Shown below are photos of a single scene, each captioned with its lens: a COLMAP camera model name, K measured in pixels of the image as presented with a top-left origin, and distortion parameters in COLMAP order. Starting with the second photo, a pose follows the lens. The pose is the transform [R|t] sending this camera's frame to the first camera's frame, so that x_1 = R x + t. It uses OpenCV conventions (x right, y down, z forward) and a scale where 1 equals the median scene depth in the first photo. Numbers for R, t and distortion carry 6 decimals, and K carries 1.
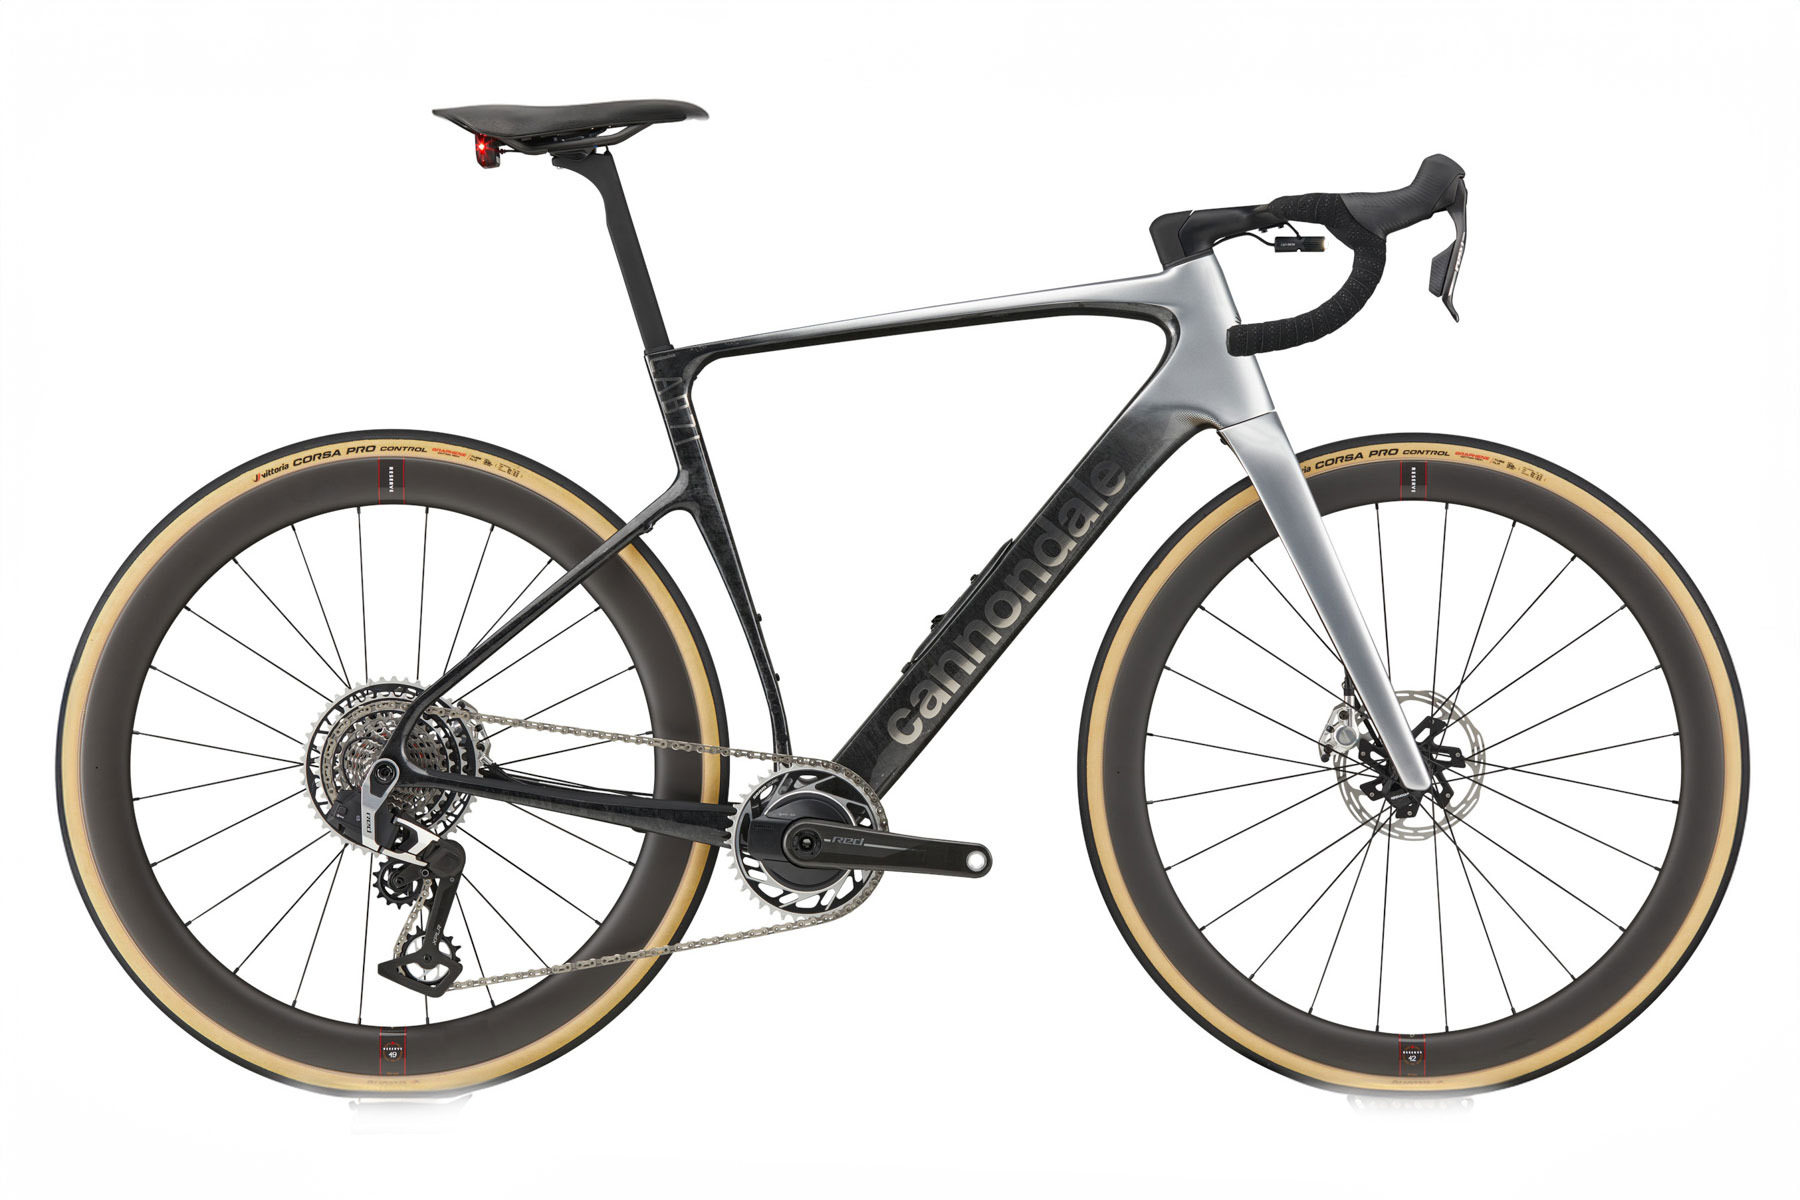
lens RADIAL K [[4525.6, 0, 893.5], [0, 4525.6, 589.7], [0, 0, 1]] dist [0.696719, 0.000000]
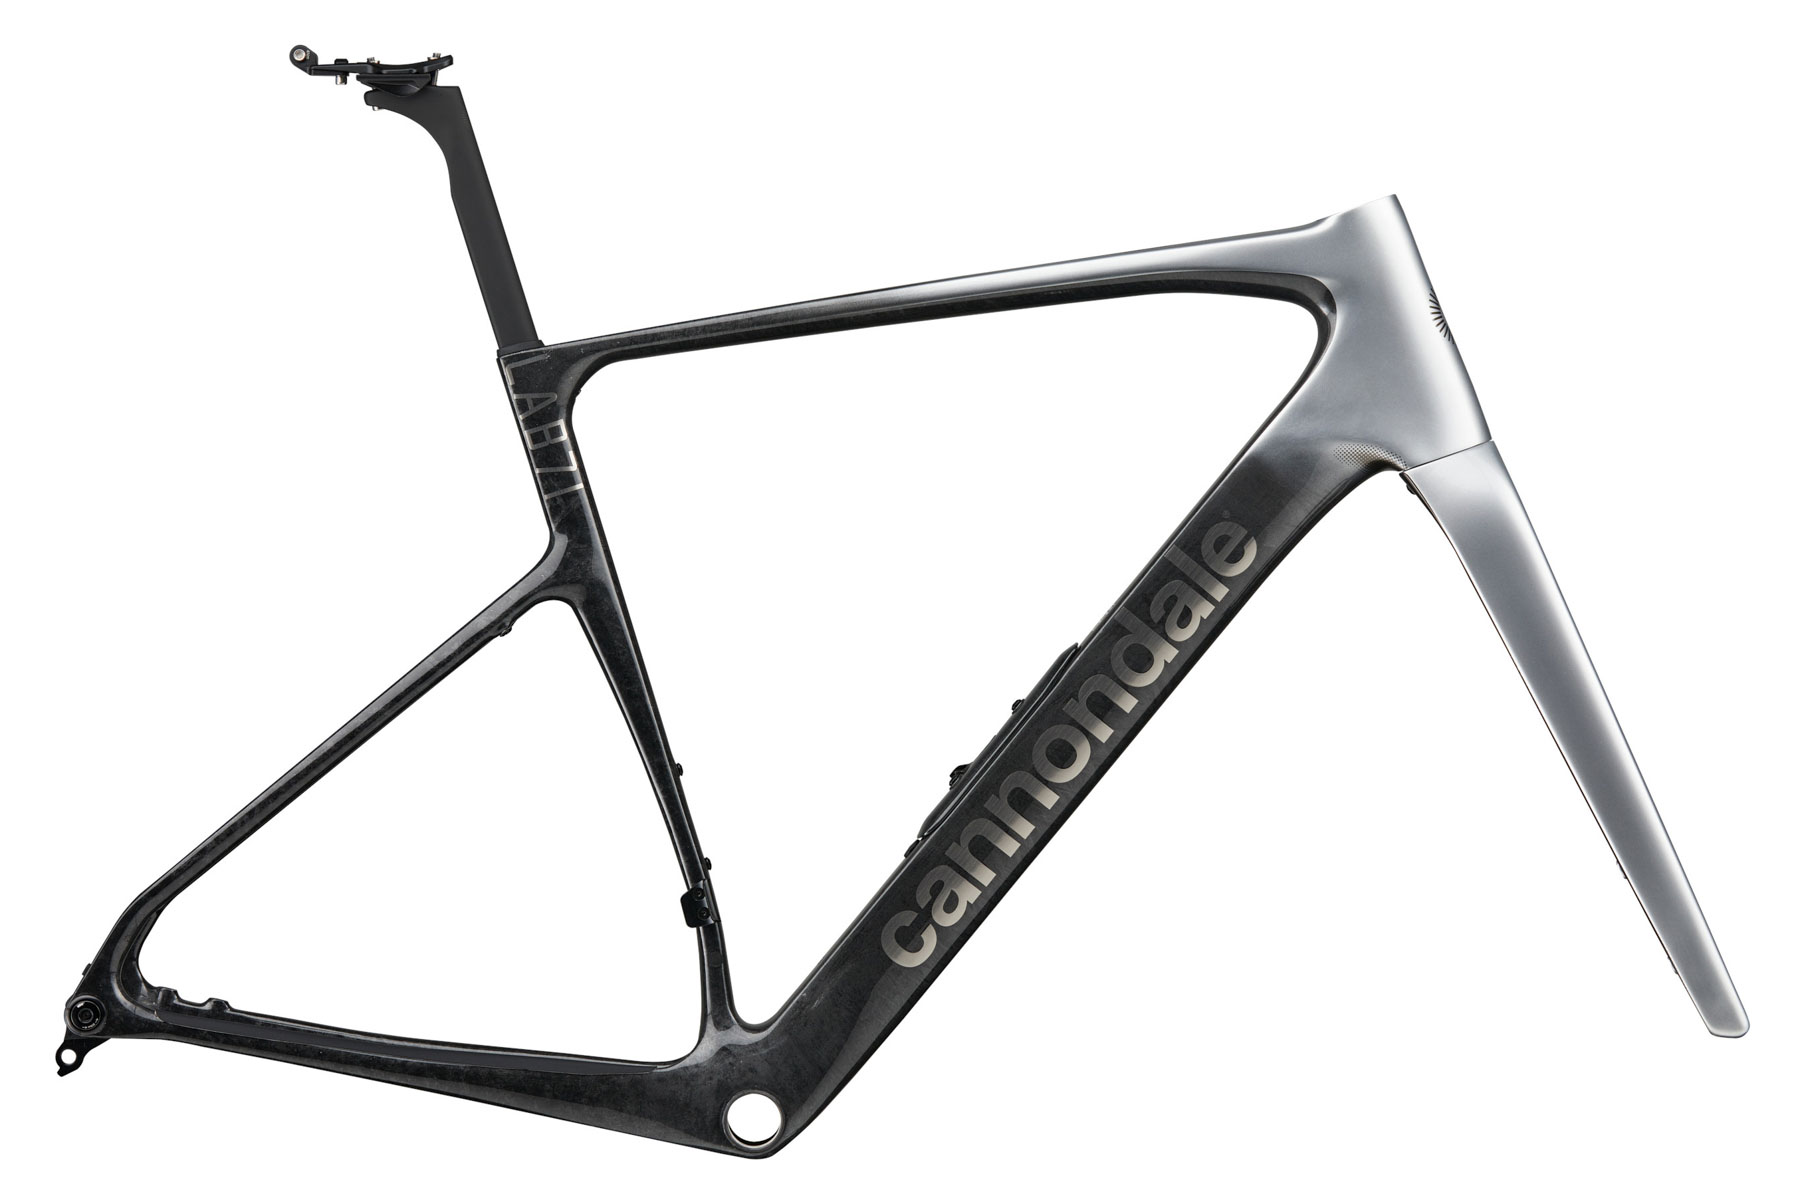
lens RADIAL K [[7341.4, 0, 907.4], [0, 7341.4, 595.2], [0, 0, 1]] dist [1.897213, 0.000000]
pose [[0.999994, -0.003242, 0.001189, 0.001291], [0.003263, 0.999842, -0.017468, -0.000057], [-0.001132, 0.017472, 0.999847, -0.035623]]
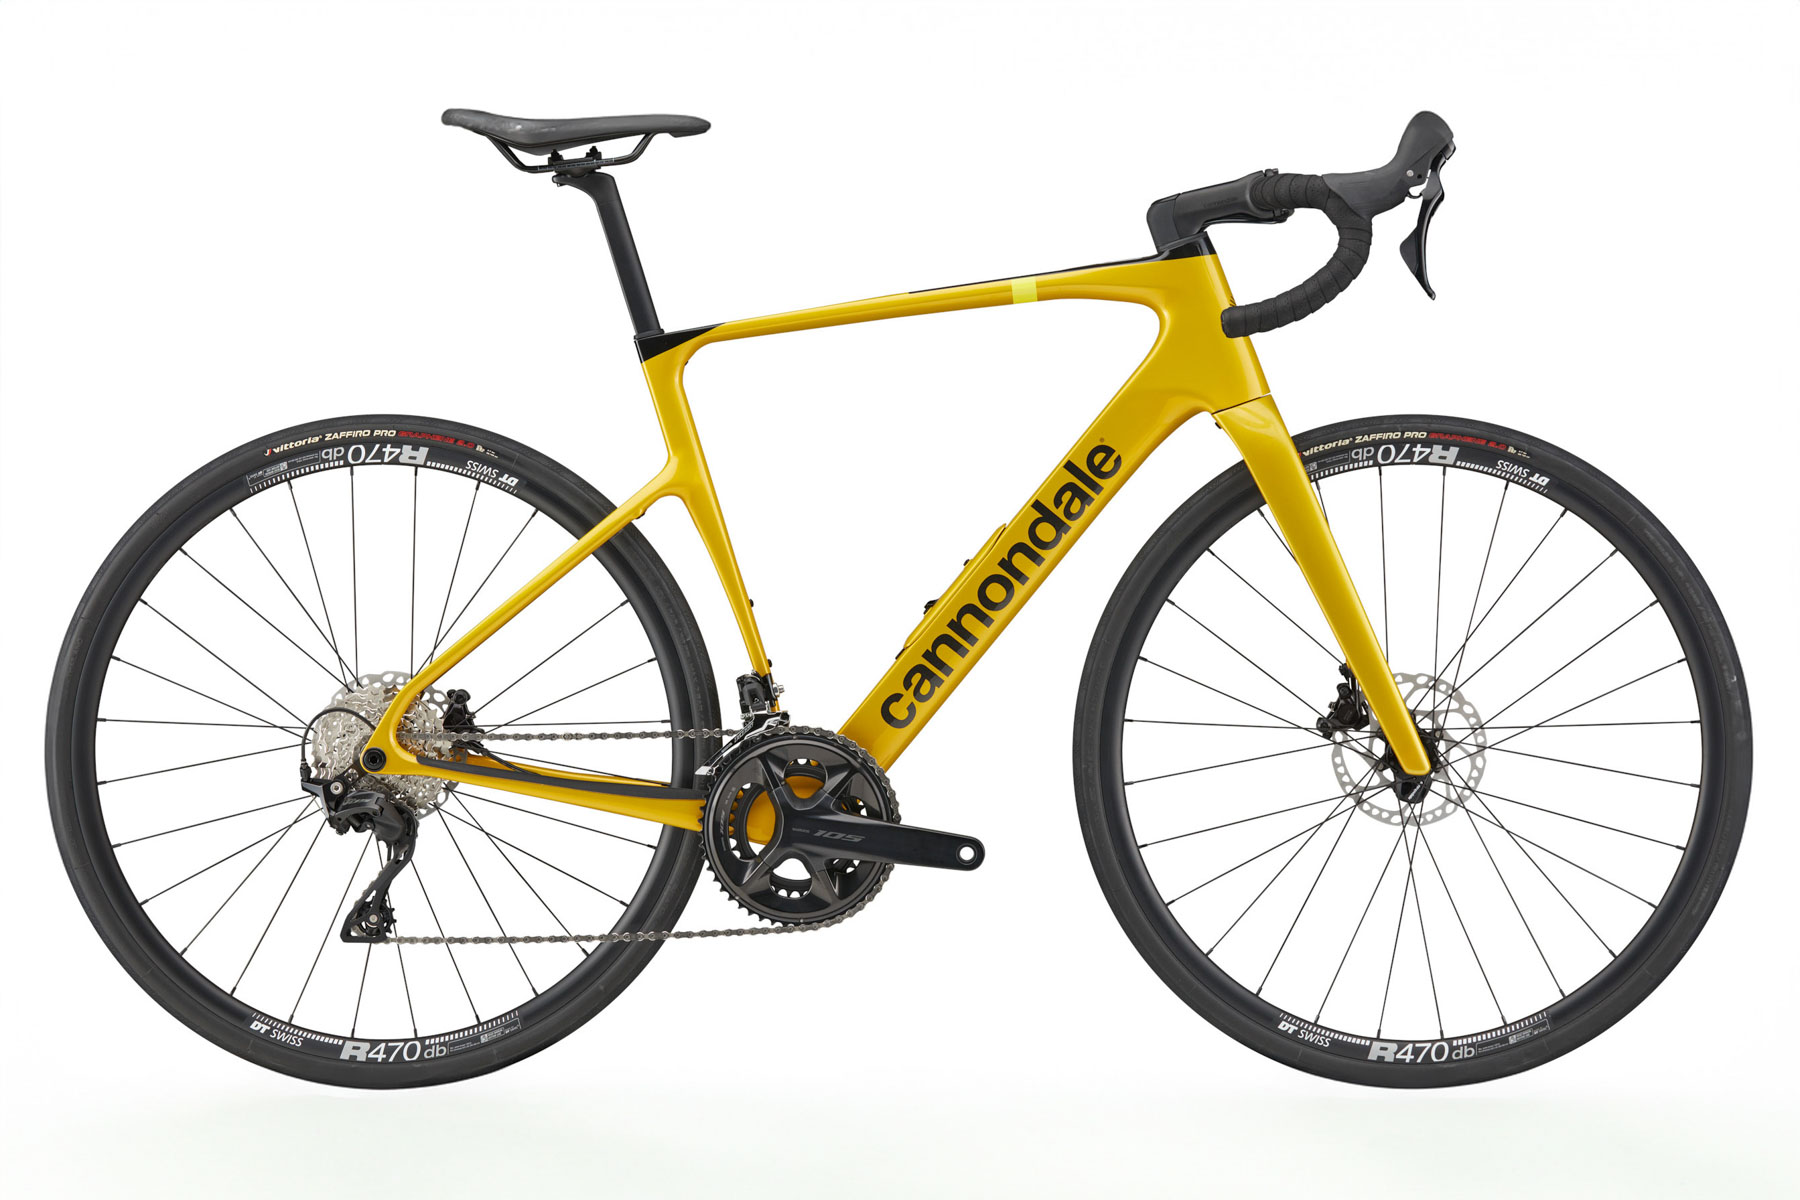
lens RADIAL K [[6050.9, 0, 901.4], [0, 6050.9, 597.8], [0, 0, 1]] dist [0.686068, 0.000000]
pose [[0.999990, -0.002012, 0.004047, -0.002156], [0.001969, 0.999943, 0.010529, -0.009342], [-0.004068, -0.010521, 0.999936, -0.345742]]
